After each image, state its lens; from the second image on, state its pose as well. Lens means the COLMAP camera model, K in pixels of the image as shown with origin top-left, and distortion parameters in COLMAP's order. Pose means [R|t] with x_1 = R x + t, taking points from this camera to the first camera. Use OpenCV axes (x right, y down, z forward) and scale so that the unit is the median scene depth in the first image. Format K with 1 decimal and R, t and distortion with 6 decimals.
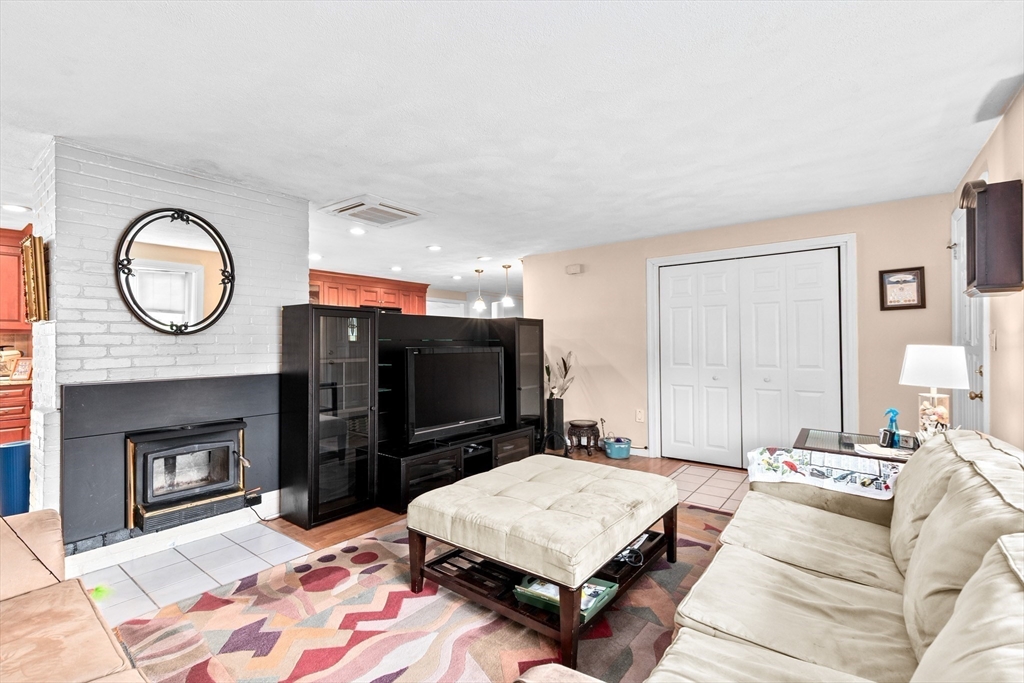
lens RADIAL K [[458.8, 0, 509.9], [0, 458.8, 339.4], [0, 0, 1]] dist [0.007828, -0.001291]
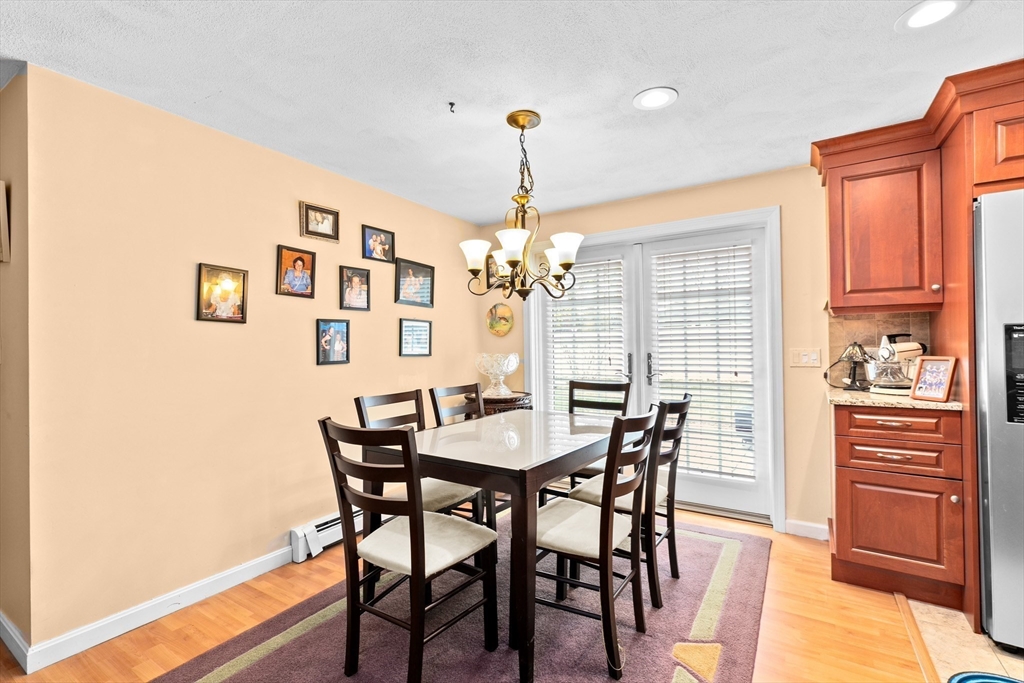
lens RADIAL K [[458.8, 0, 511.0], [0, 458.8, 339.9], [0, 0, 1]] dist [0.007828, -0.001291]
pose [[0.091399, 0.001119, -0.995814, -0.669277], [0.021989, 0.999753, 0.003142, 0.010251], [0.995572, -0.022184, 0.091352, 0.554284]]
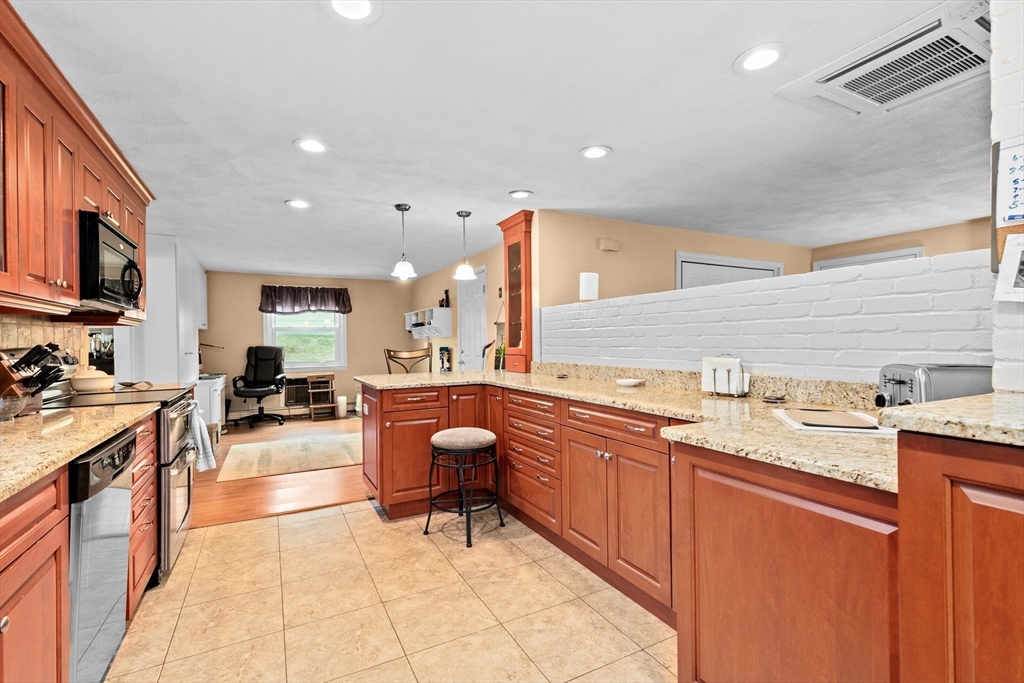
lens RADIAL K [[458.8, 0, 507.3], [0, 458.8, 340.6], [0, 0, 1]] dist [0.007828, -0.001291]
pose [[0.419422, 0.007147, 0.907763, -0.951803], [-0.001376, 0.999973, -0.007238, 0.024353], [-0.907791, 0.001786, 0.419420, 1.229841]]
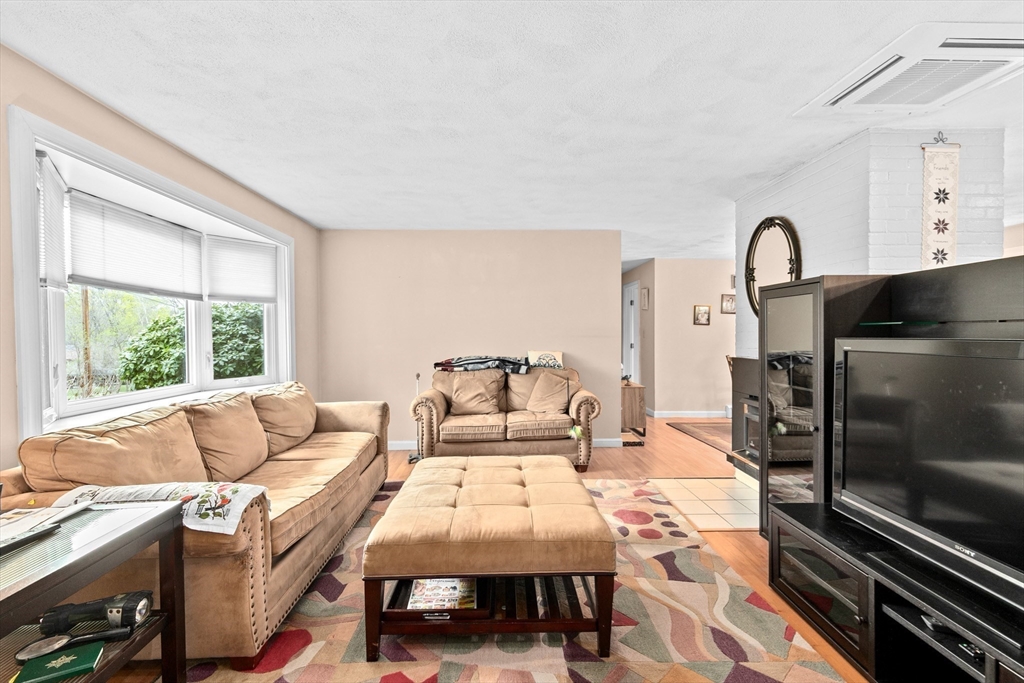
lens RADIAL K [[458.8, 0, 509.9], [0, 458.8, 341.0], [0, 0, 1]] dist [0.007828, -0.001291]
pose [[-0.769725, 0.021026, -0.638030, 0.427724], [0.017156, 0.999778, 0.012251, 0.007615], [0.638145, -0.001516, -0.769914, 1.141112]]
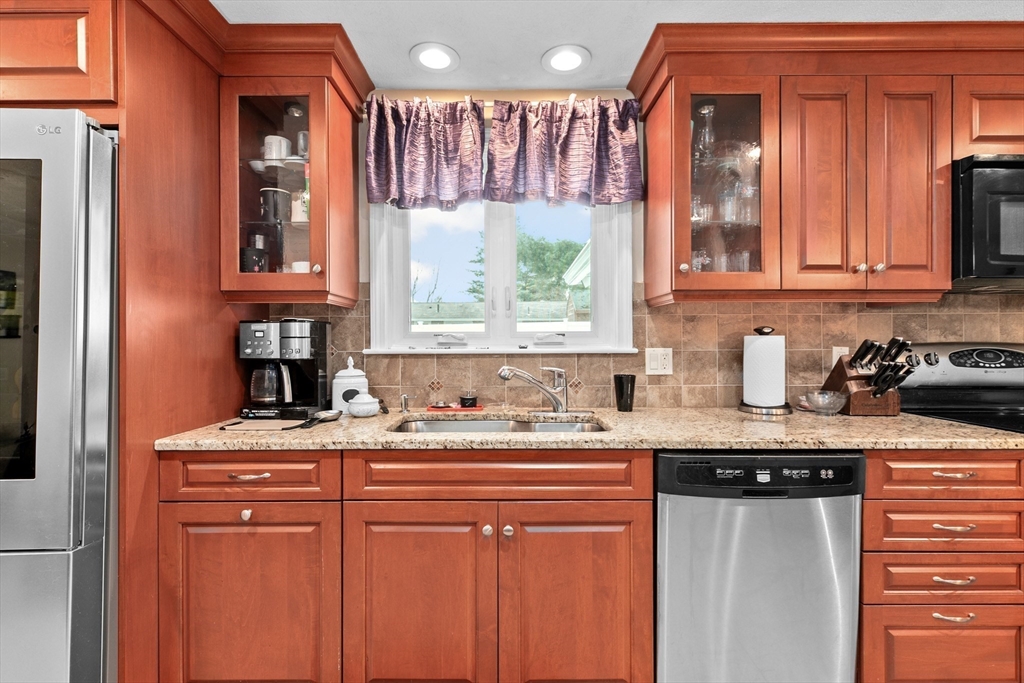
lens RADIAL K [[458.8, 0, 507.2], [0, 458.8, 340.4], [0, 0, 1]] dist [0.007828, -0.001291]
pose [[0.610066, 0.009471, -0.792294, -0.547914], [0.004888, 0.999865, 0.015716, 0.017874], [0.792335, -0.013461, 0.609937, 1.357706]]
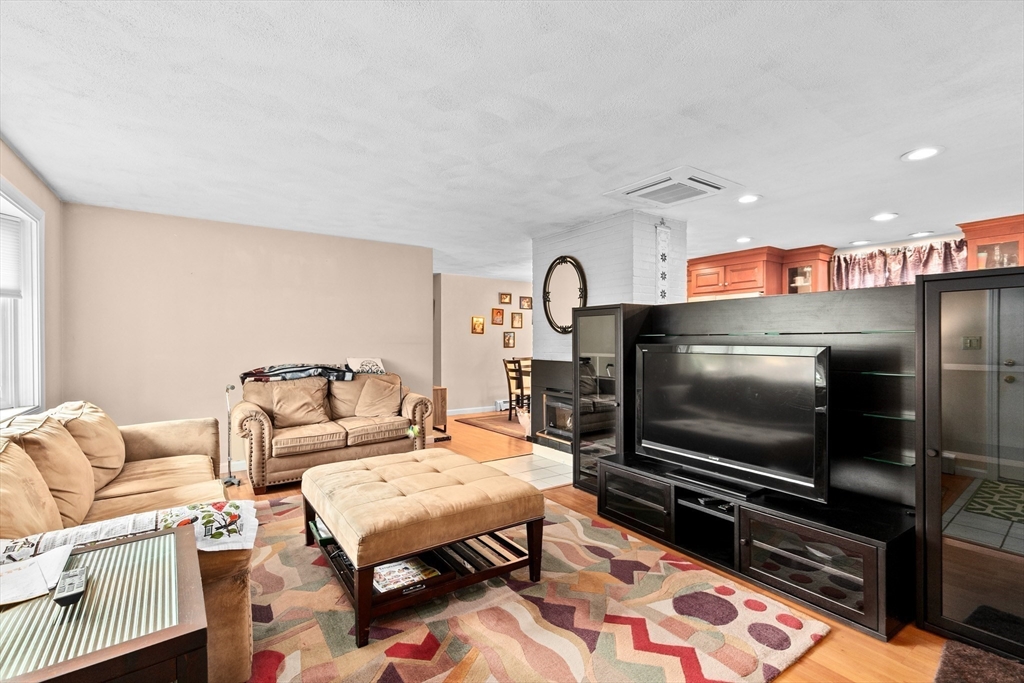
lens RADIAL K [[458.8, 0, 510.2], [0, 458.8, 341.1], [0, 0, 1]] dist [0.007828, -0.001291]
pose [[-0.296928, 0.008708, -0.954860, 0.669542], [0.012847, 0.999904, 0.005124, 0.004174], [0.954813, -0.010746, -0.297011, 0.996715]]
